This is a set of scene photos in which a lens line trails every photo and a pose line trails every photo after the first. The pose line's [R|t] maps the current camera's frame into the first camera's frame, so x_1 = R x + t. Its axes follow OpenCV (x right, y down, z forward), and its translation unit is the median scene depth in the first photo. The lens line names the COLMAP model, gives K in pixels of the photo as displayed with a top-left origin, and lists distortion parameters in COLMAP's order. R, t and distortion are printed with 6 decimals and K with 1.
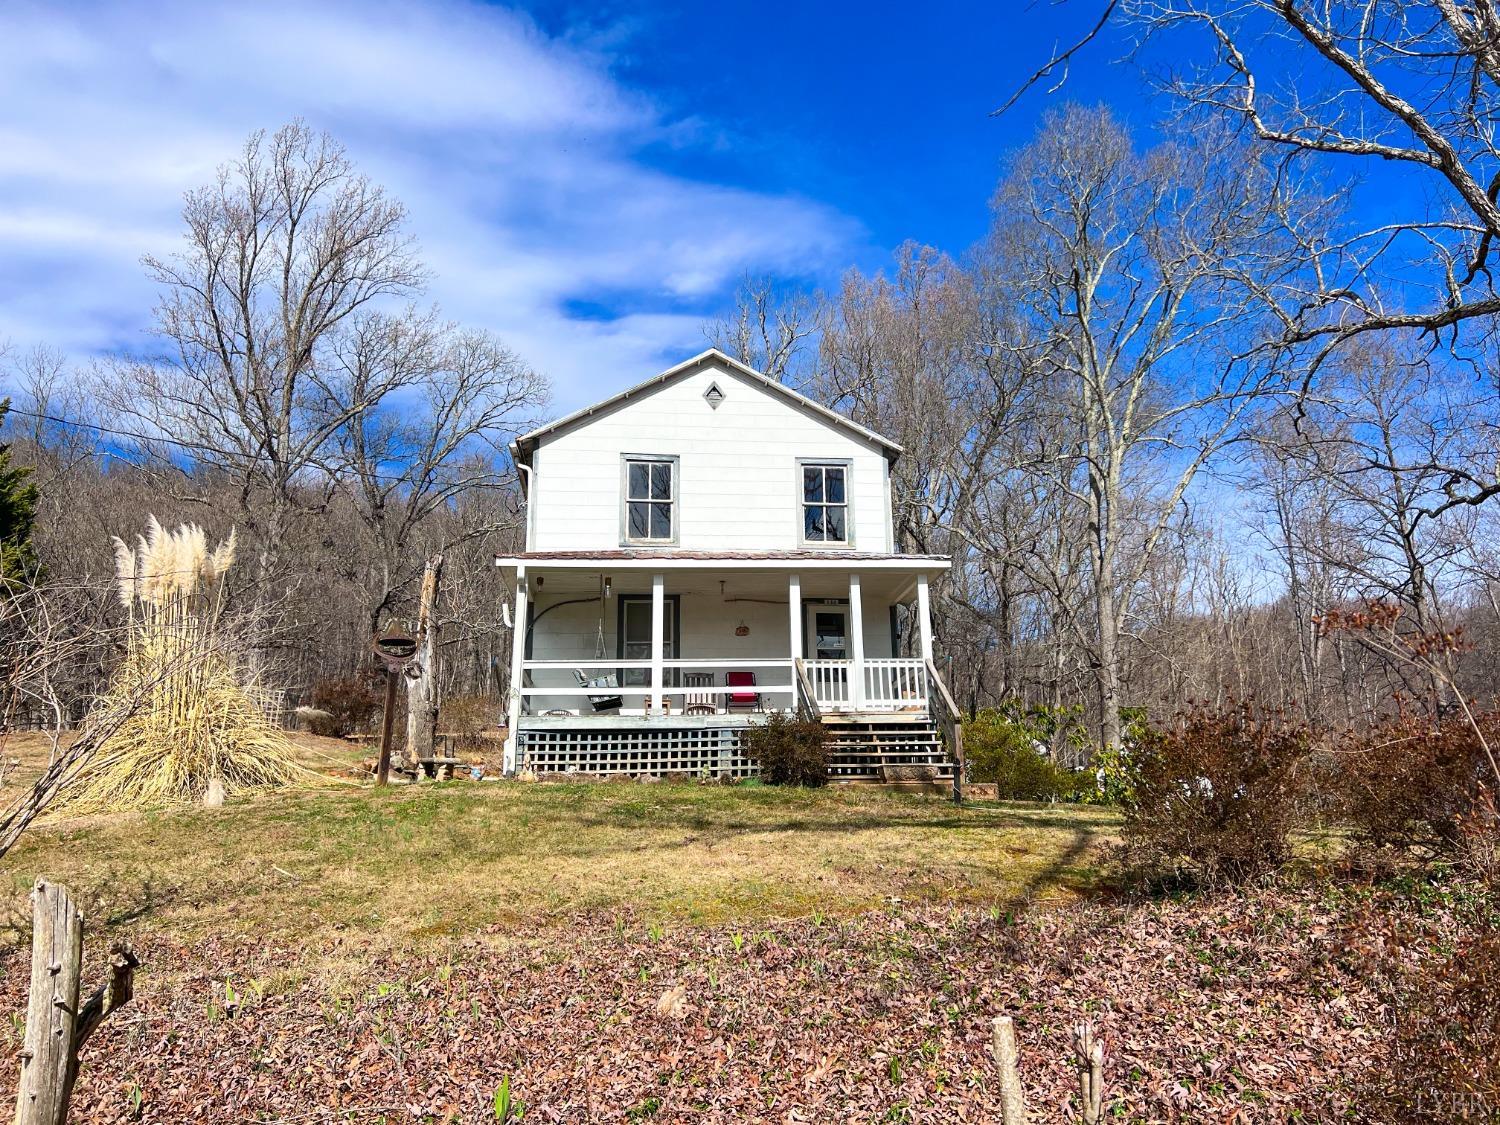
lens RADIAL K [[1132.8, 0, 750.0], [0, 1132.8, 562.5], [0, 0, 1]] dist [-0.004606, -0.001520]
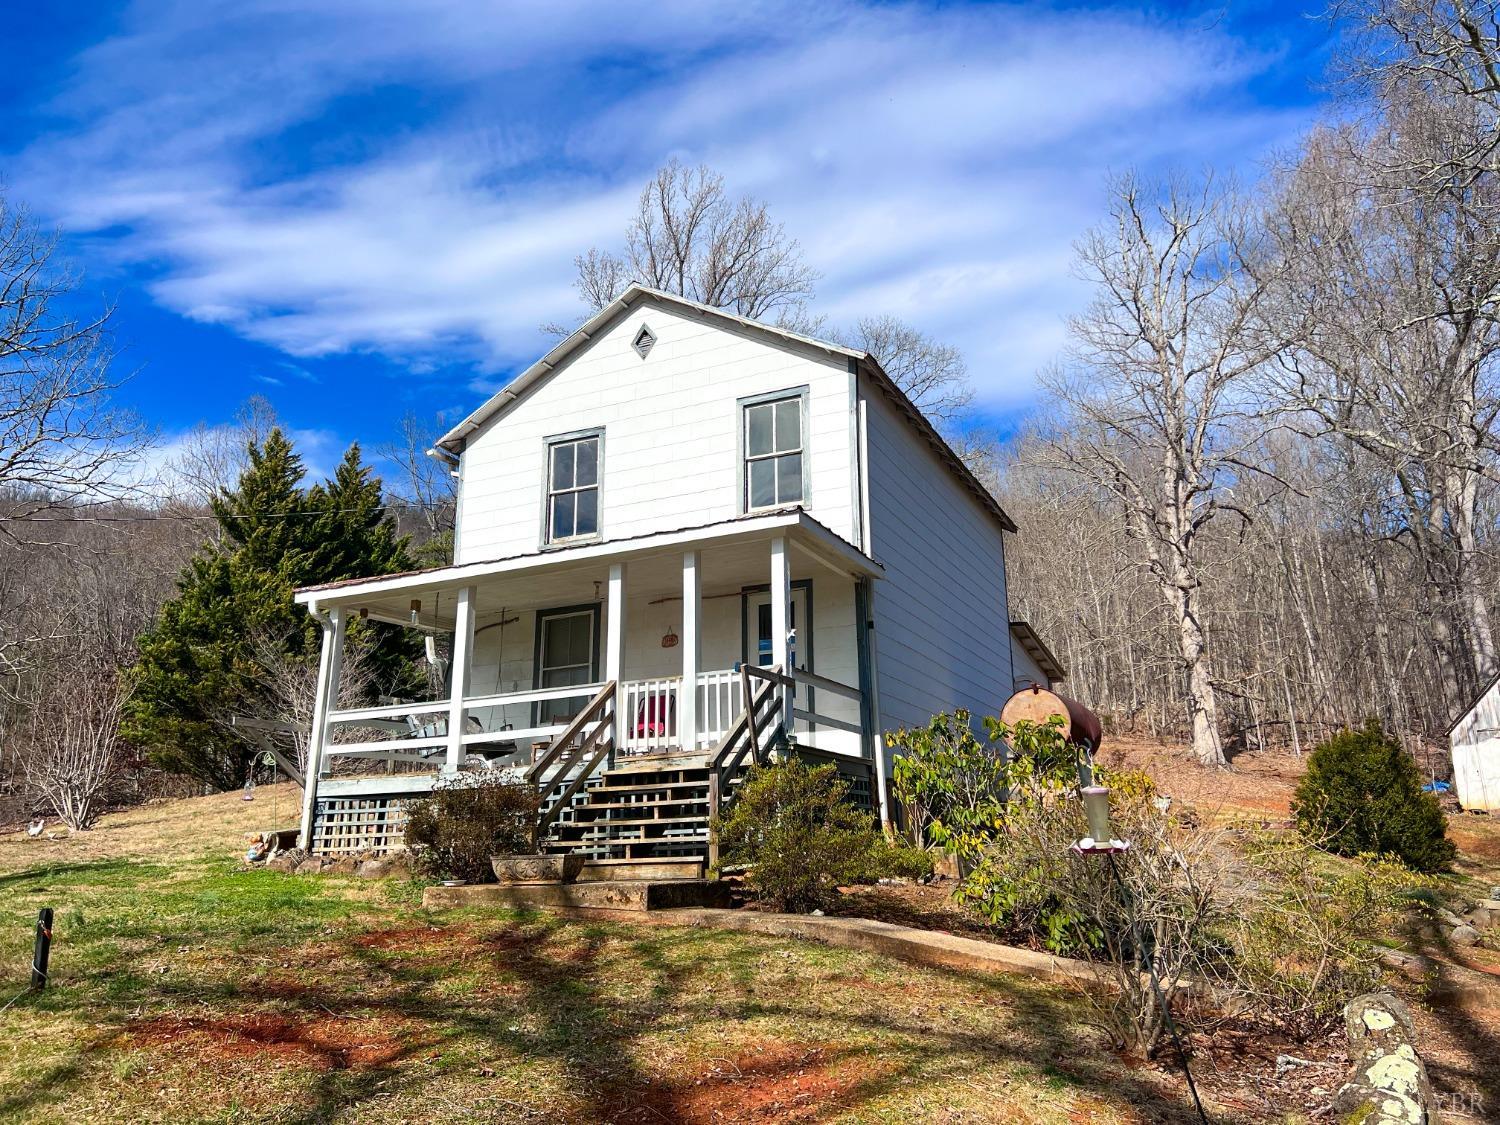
lens RADIAL K [[1132.8, 0, 750.0], [0, 1132.8, 562.5], [0, 0, 1]] dist [-0.004606, -0.001520]
pose [[0.863633, -0.131779, -0.486593, 0.406884], [0.137172, 0.990239, -0.024716, 0.034149], [0.485100, -0.045402, 0.873279, 0.360327]]
